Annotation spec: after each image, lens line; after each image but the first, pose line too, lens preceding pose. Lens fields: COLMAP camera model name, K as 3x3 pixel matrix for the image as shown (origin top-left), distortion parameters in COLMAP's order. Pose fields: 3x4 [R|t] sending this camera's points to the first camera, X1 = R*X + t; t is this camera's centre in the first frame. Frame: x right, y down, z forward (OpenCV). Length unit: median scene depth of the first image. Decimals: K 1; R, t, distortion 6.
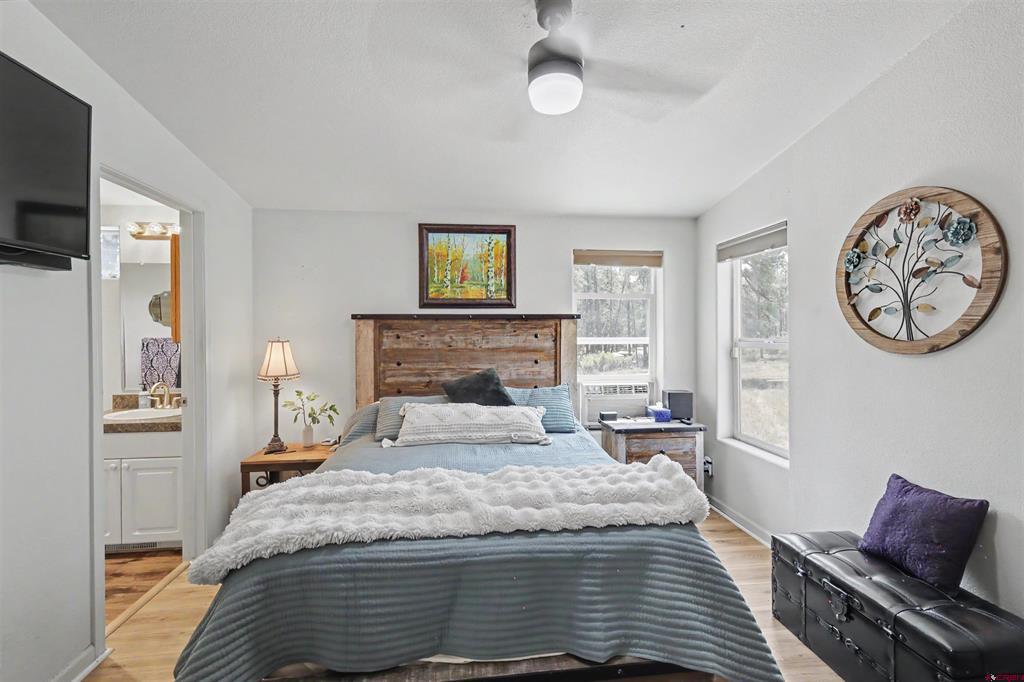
lens RADIAL K [[456.0, 0, 511.8], [0, 456.0, 334.5], [0, 0, 1]] dist [0.002590, 0.001117]
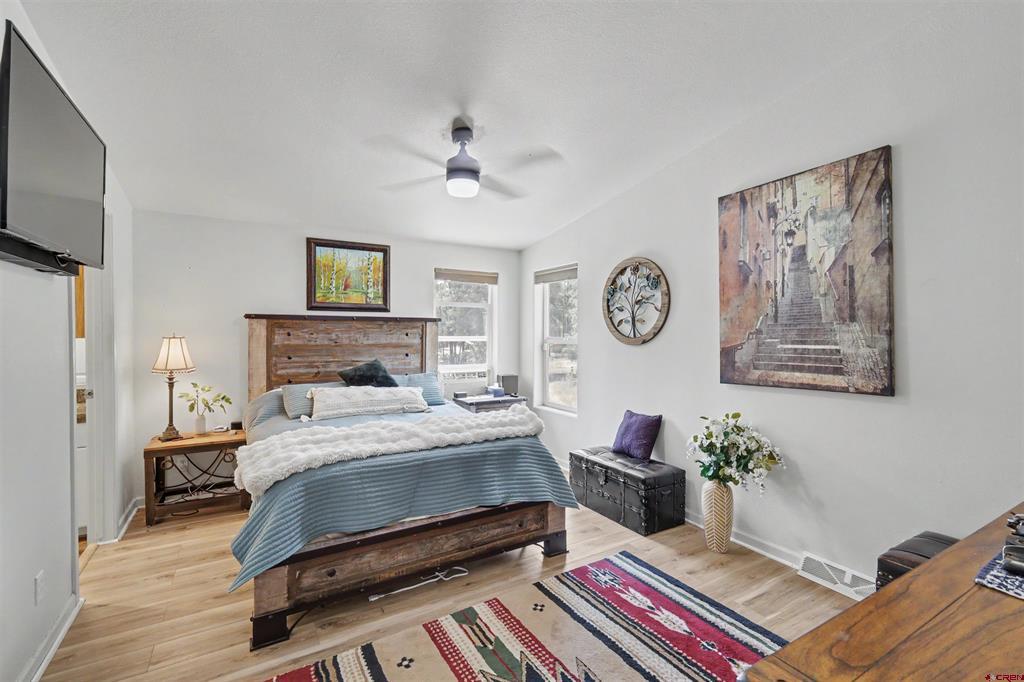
lens RADIAL K [[456.0, 0, 514.6], [0, 456.0, 341.8], [0, 0, 1]] dist [0.002590, 0.001117]
pose [[0.910353, 0.000550, 0.413832, -0.228174], [-0.006640, 0.999890, 0.013279, 0.005360], [-0.413779, -0.014836, 0.910256, -0.324266]]
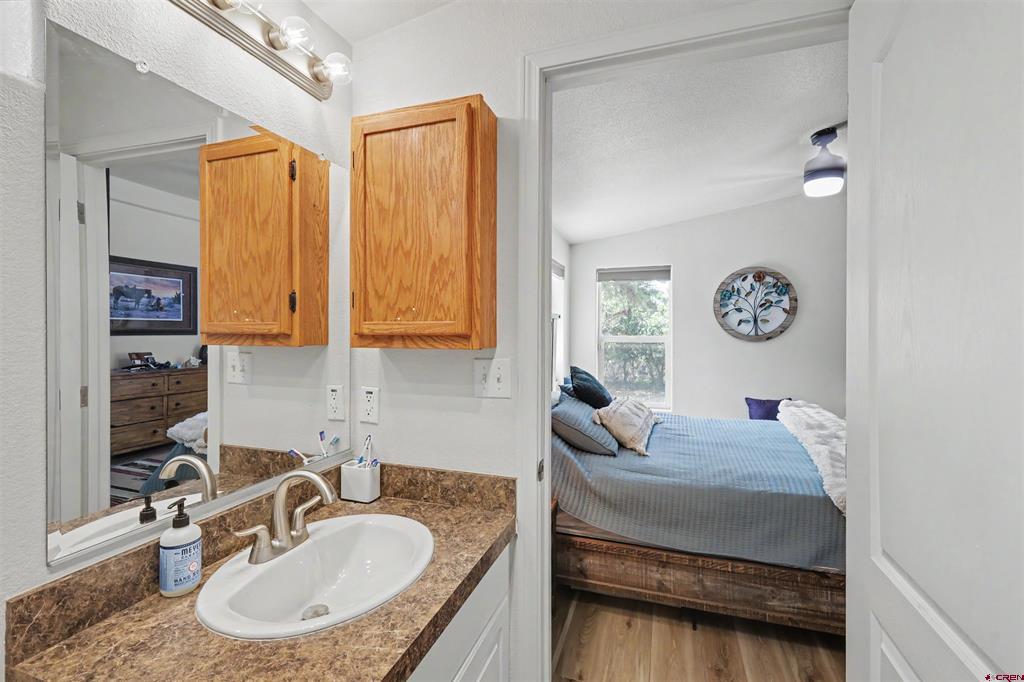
lens RADIAL K [[456.0, 0, 508.7], [0, 456.0, 331.2], [0, 0, 1]] dist [0.002590, 0.001117]
pose [[0.439475, 0.003699, 0.898247, -1.066745], [0.001903, 0.999985, -0.005049, 0.002589], [-0.898253, 0.003929, 0.439462, 0.710730]]
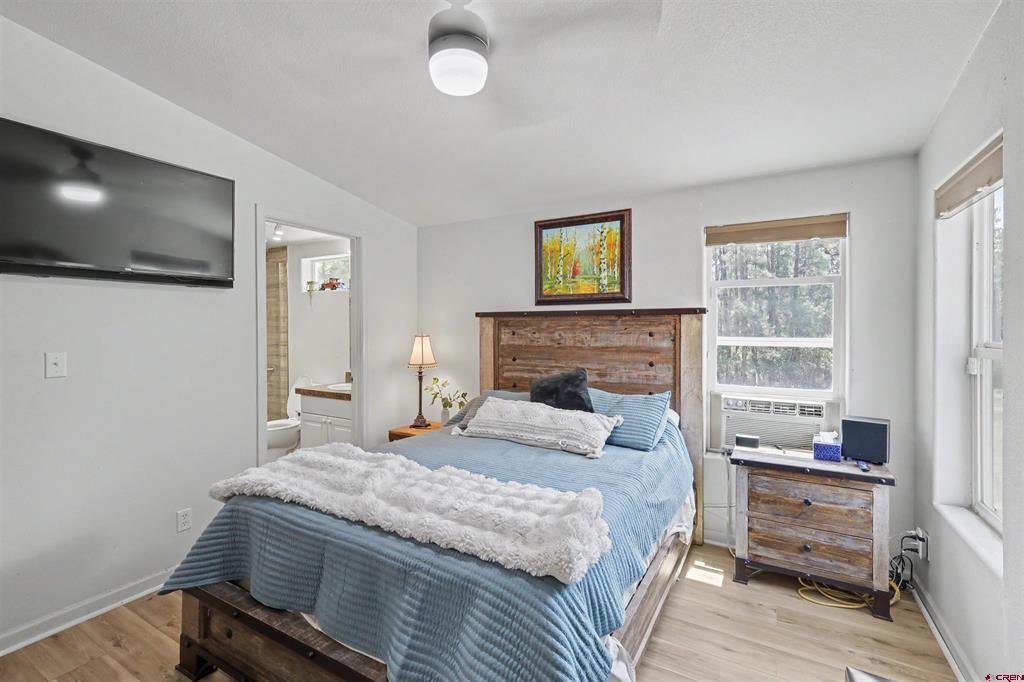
lens RADIAL K [[456.0, 0, 508.0], [0, 456.0, 332.6], [0, 0, 1]] dist [0.002590, 0.001117]
pose [[0.801055, 0.010312, -0.598502, 0.400508], [-0.008498, 0.999947, 0.005855, -0.003084], [0.598531, 0.000396, 0.801100, 0.173009]]
